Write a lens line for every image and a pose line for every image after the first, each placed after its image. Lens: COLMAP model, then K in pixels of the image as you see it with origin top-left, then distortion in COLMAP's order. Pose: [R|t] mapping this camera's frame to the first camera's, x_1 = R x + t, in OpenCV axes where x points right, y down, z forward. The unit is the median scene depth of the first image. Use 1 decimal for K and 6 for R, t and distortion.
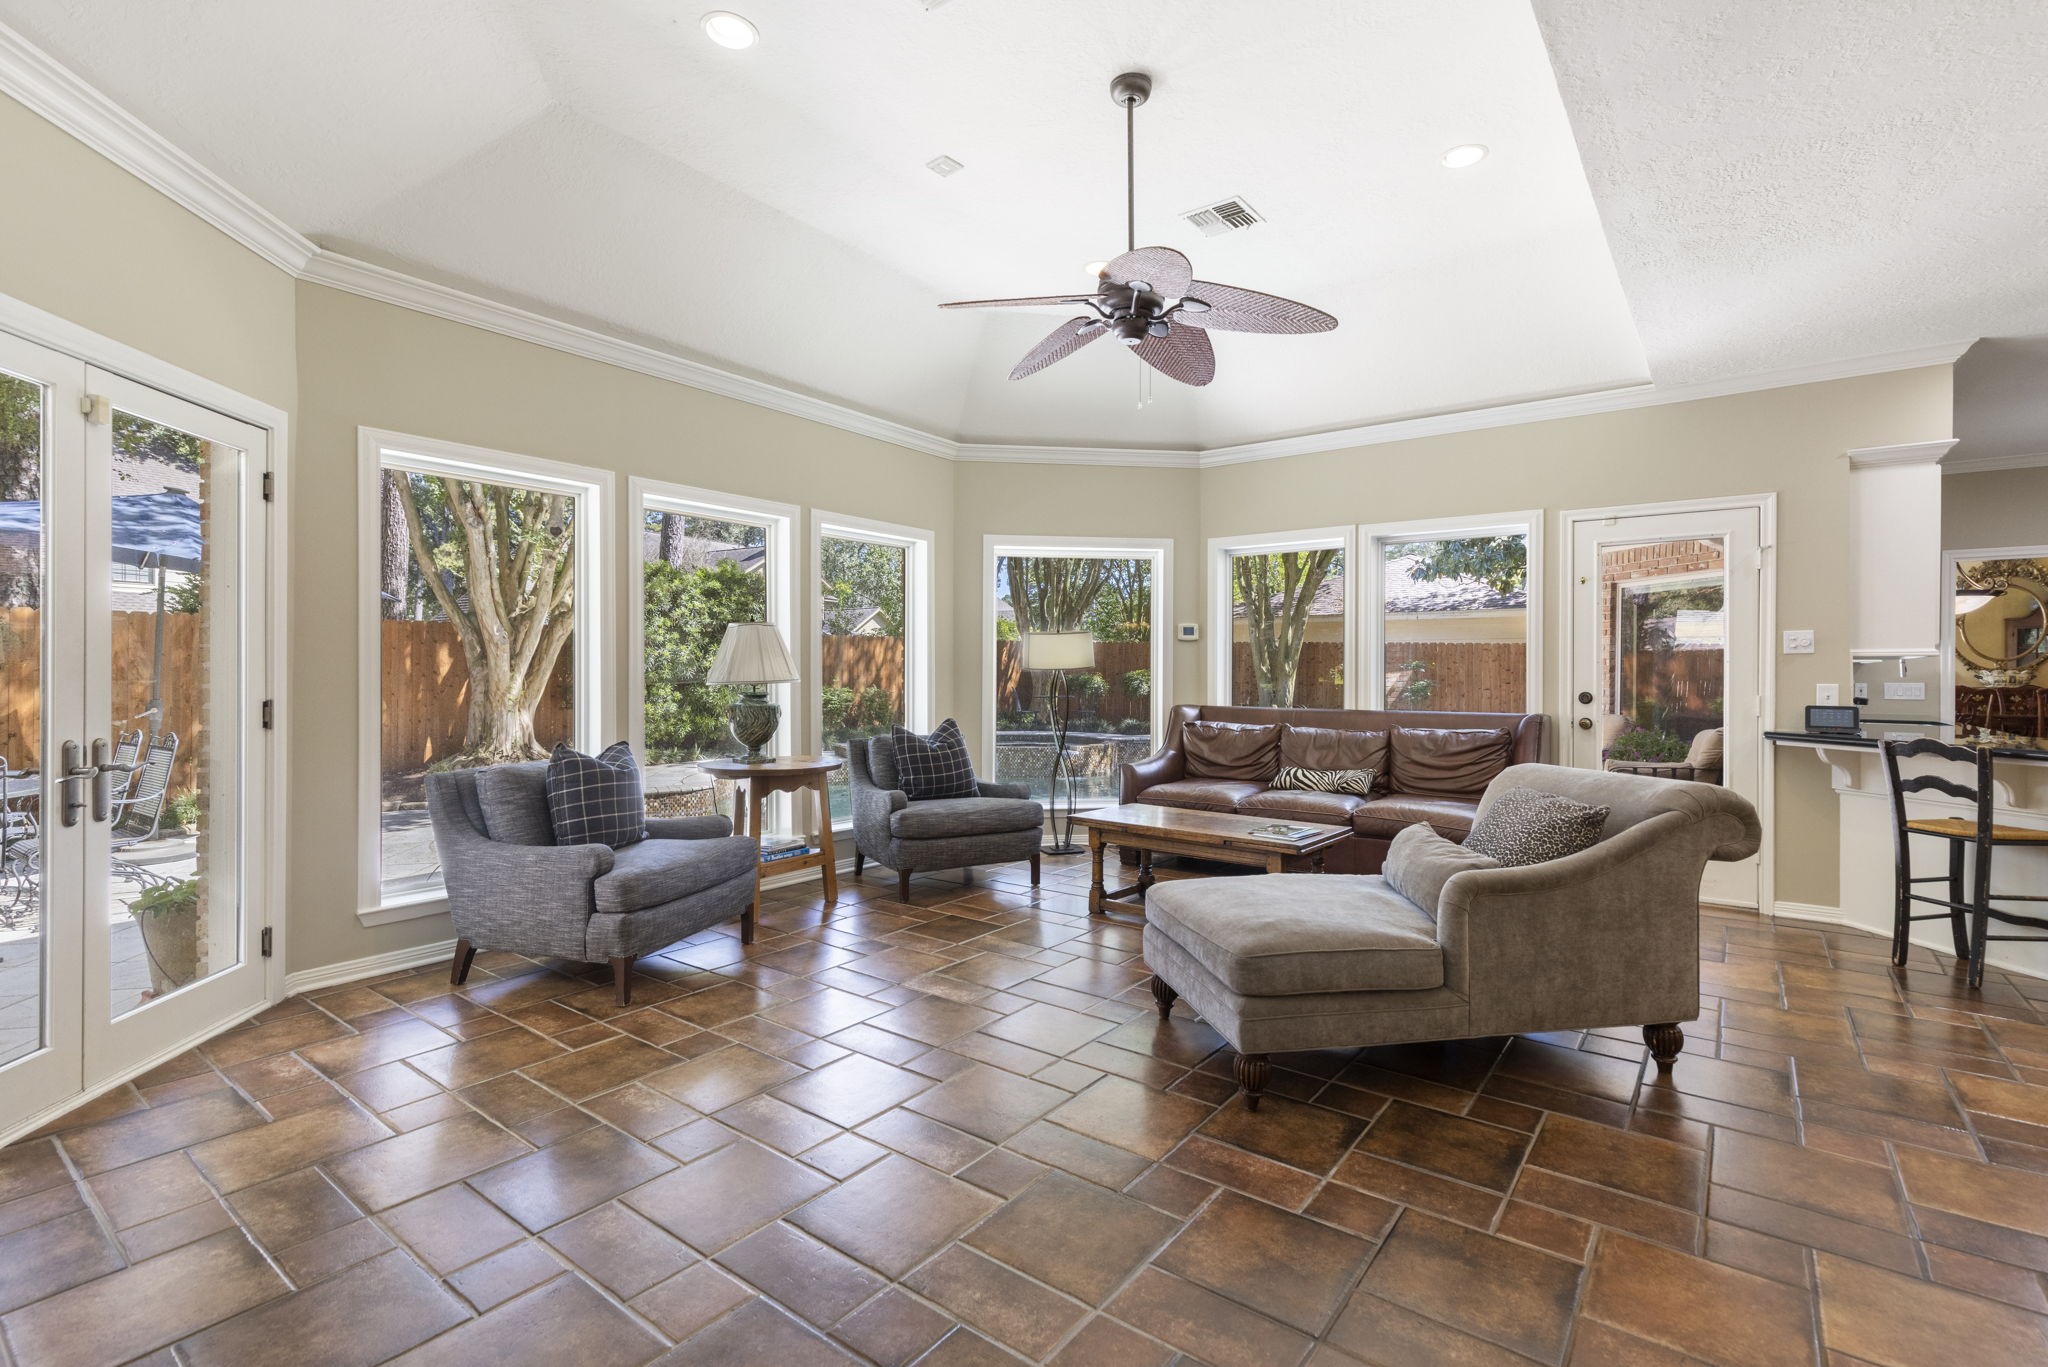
lens RADIAL K [[935.3, 0, 1020.7], [0, 935.3, 679.5], [0, 0, 1]] dist [0.003357, 0.000161]
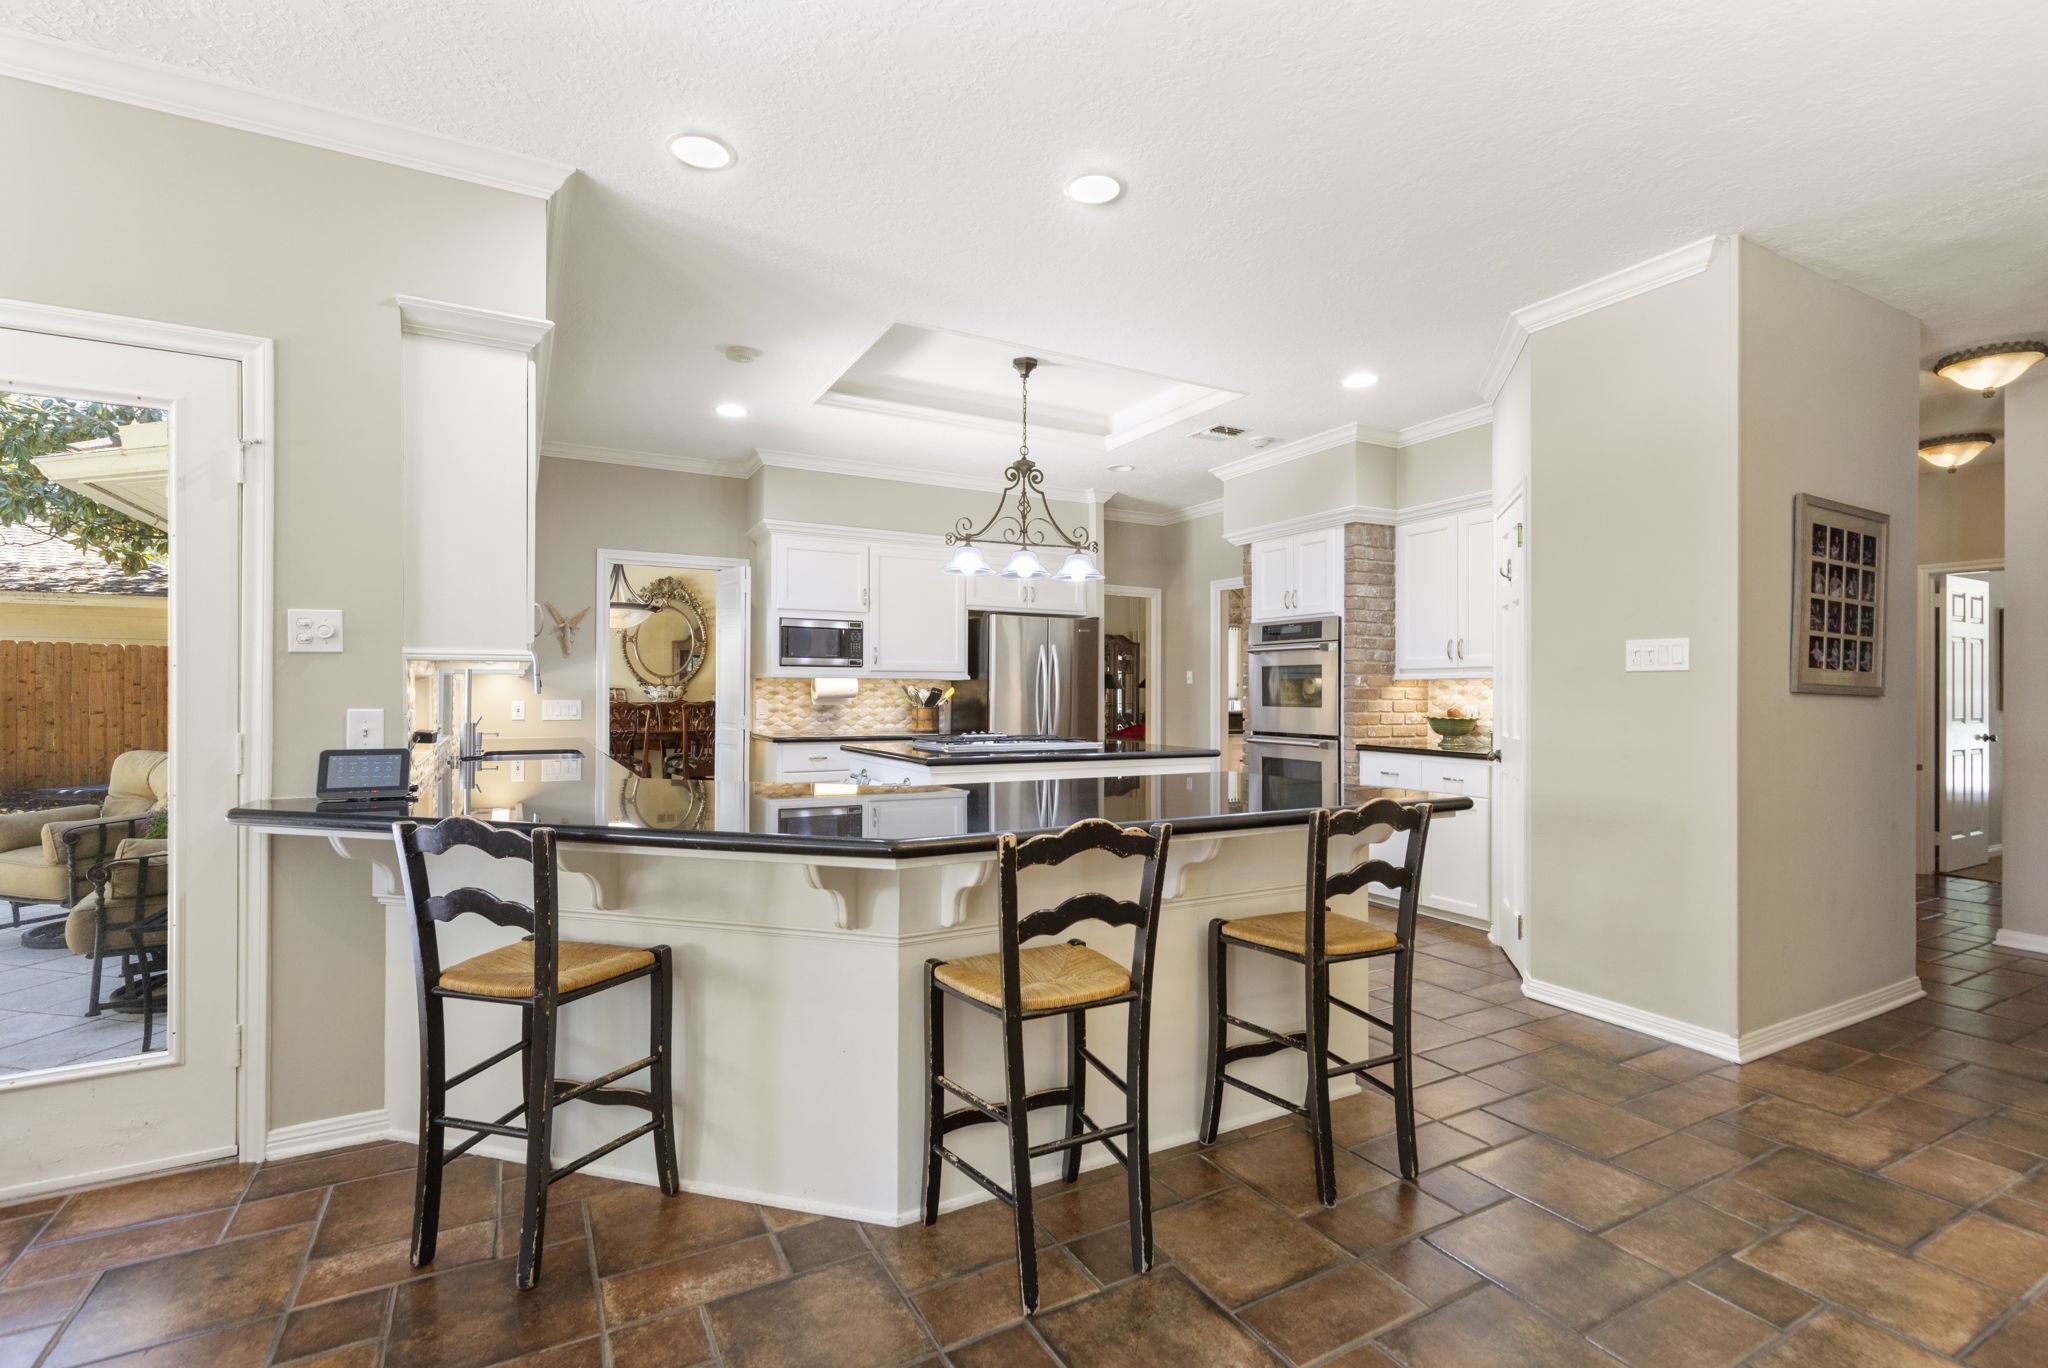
lens RADIAL K [[935.3, 0, 1020.7], [0, 935.3, 680.0], [0, 0, 1]] dist [0.003357, 0.000161]
pose [[0.407040, 0.008336, 0.913372, 0.296467], [0.006408, 0.999908, -0.011981, -0.001661], [-0.913388, 0.010730, 0.406949, 0.244326]]
